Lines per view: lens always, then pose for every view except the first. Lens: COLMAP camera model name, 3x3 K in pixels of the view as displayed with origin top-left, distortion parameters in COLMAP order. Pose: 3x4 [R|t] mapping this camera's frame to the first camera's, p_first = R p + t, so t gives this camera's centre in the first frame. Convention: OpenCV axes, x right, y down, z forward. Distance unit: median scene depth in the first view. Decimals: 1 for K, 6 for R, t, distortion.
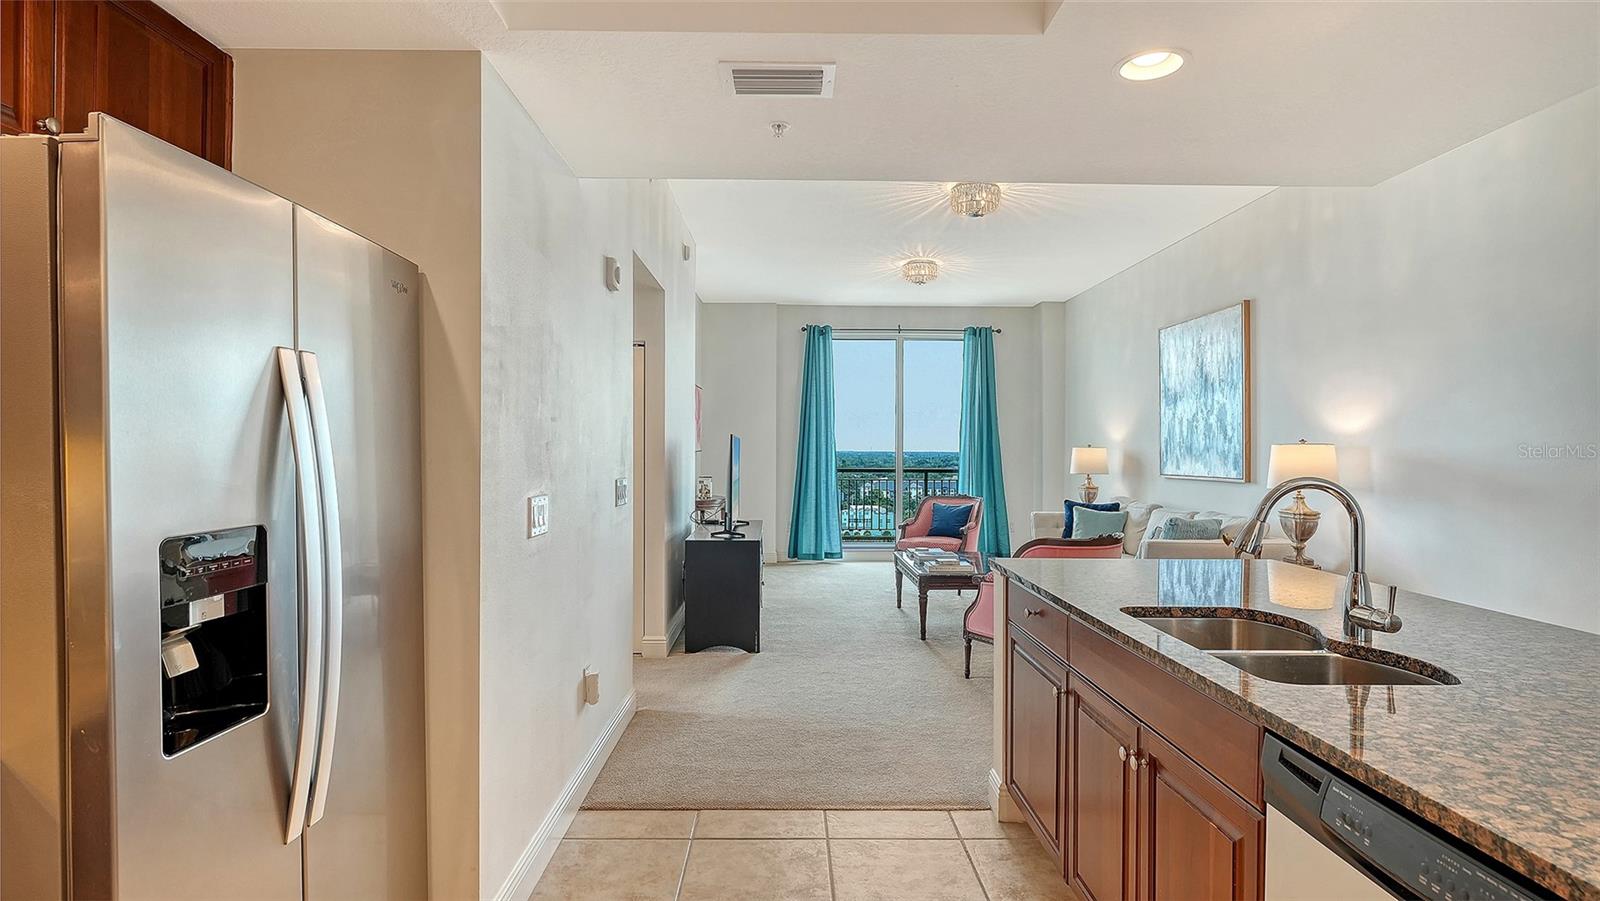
lens RADIAL K [[800.5, 0, 797.9], [0, 800.5, 453.7], [0, 0, 1]] dist [0.005367, 0.000689]
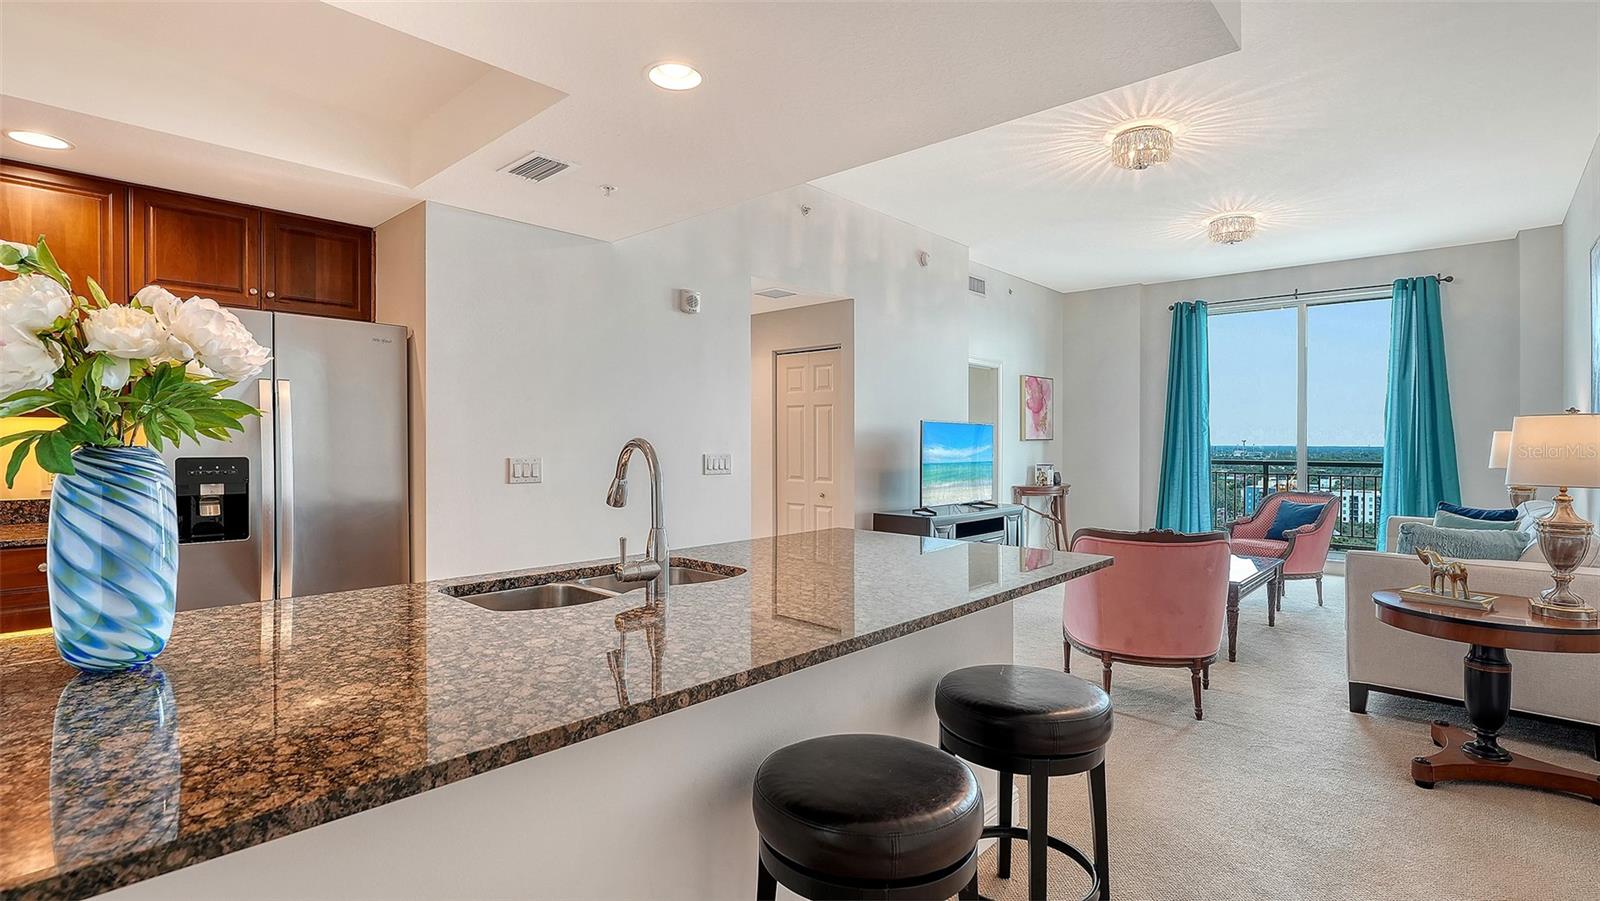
lens RADIAL K [[743.4, 0, 803.3], [0, 743.4, 453.4], [0, 0, 1]] dist [-0.004437, -0.001249]
pose [[0.729030, 0.012854, -0.684361, 0.335216], [-0.007777, 0.999915, 0.010497, 0.007586], [0.684437, -0.002331, 0.729068, 0.095423]]
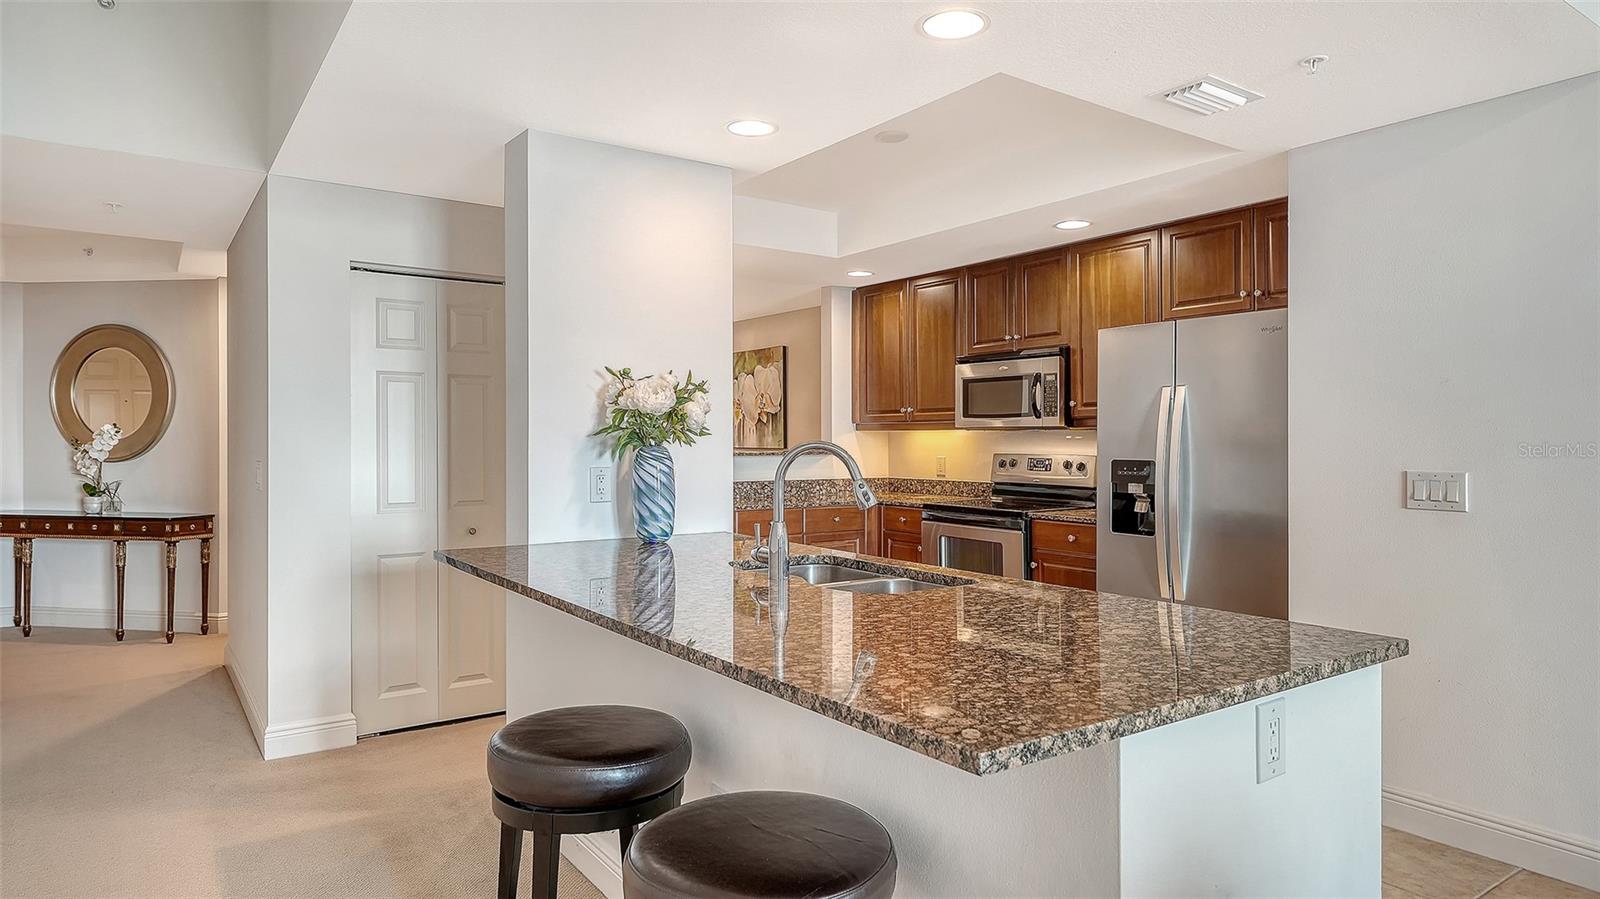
lens RADIAL K [[962.1, 0, 782.9], [0, 962.1, 433.7], [0, 0, 1]] dist [0.021245, 0.000642]
pose [[-0.834210, -0.005676, -0.551418, 0.329671], [-0.005506, 0.999983, -0.001964, 0.003488], [0.551420, 0.001398, -0.834227, 0.491981]]
